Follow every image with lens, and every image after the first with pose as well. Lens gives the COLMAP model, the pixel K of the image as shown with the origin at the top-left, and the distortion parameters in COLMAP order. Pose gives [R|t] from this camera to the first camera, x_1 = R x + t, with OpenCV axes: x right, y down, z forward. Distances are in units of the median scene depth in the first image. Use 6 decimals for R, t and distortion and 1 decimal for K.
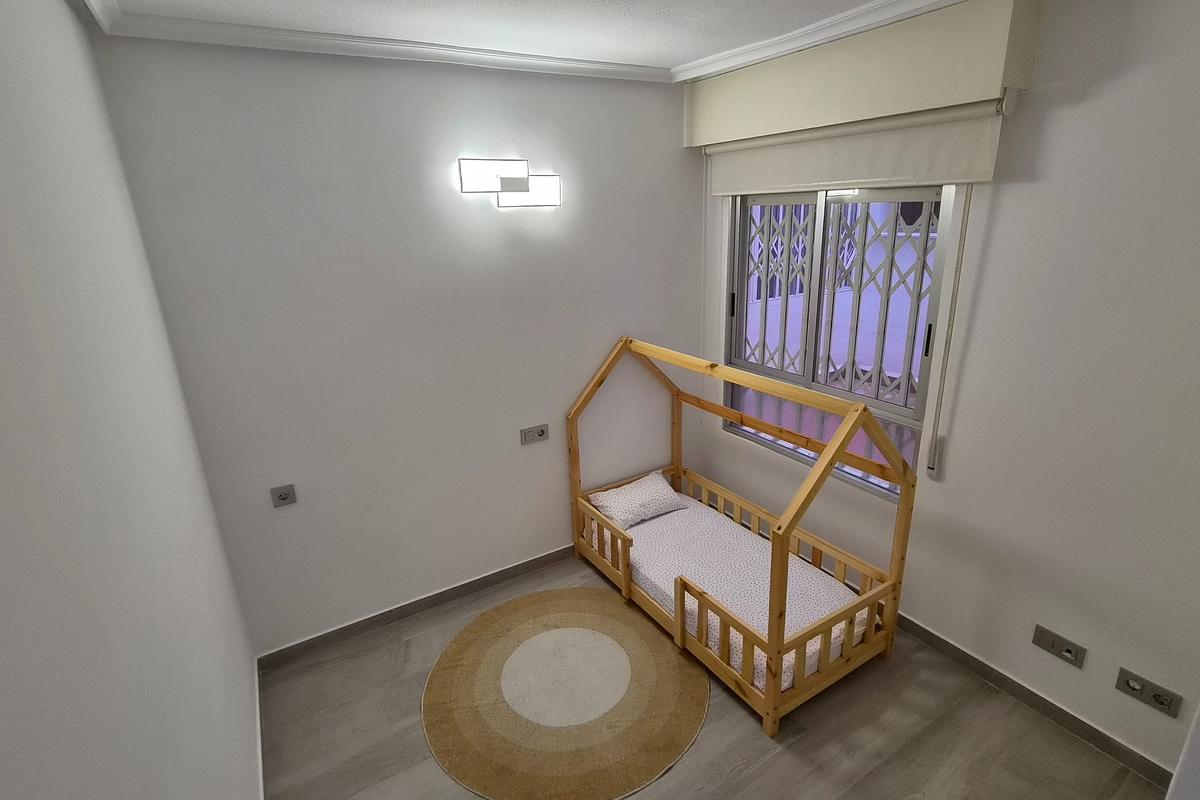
lens RADIAL K [[582.4, 0, 599.6], [0, 582.4, 399.6], [0, 0, 1]] dist [-0.001988, 0.000250]
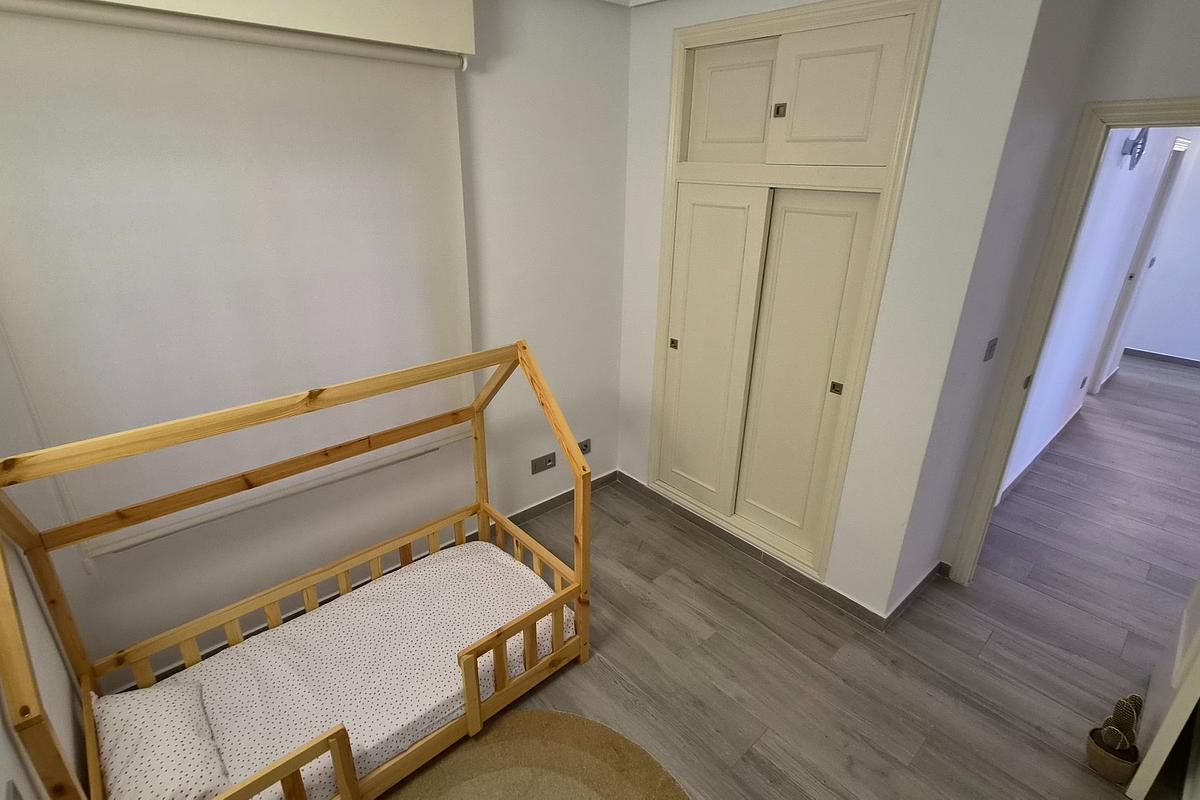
lens RADIAL K [[582.4, 0, 596.2], [0, 582.4, 393.6], [0, 0, 1]] dist [-0.001988, 0.000250]
pose [[-0.190493, -0.333235, 0.923400, -0.442000], [0.298886, 0.876280, 0.377890, -0.202477], [-0.935083, 0.347977, -0.067326, 0.744340]]
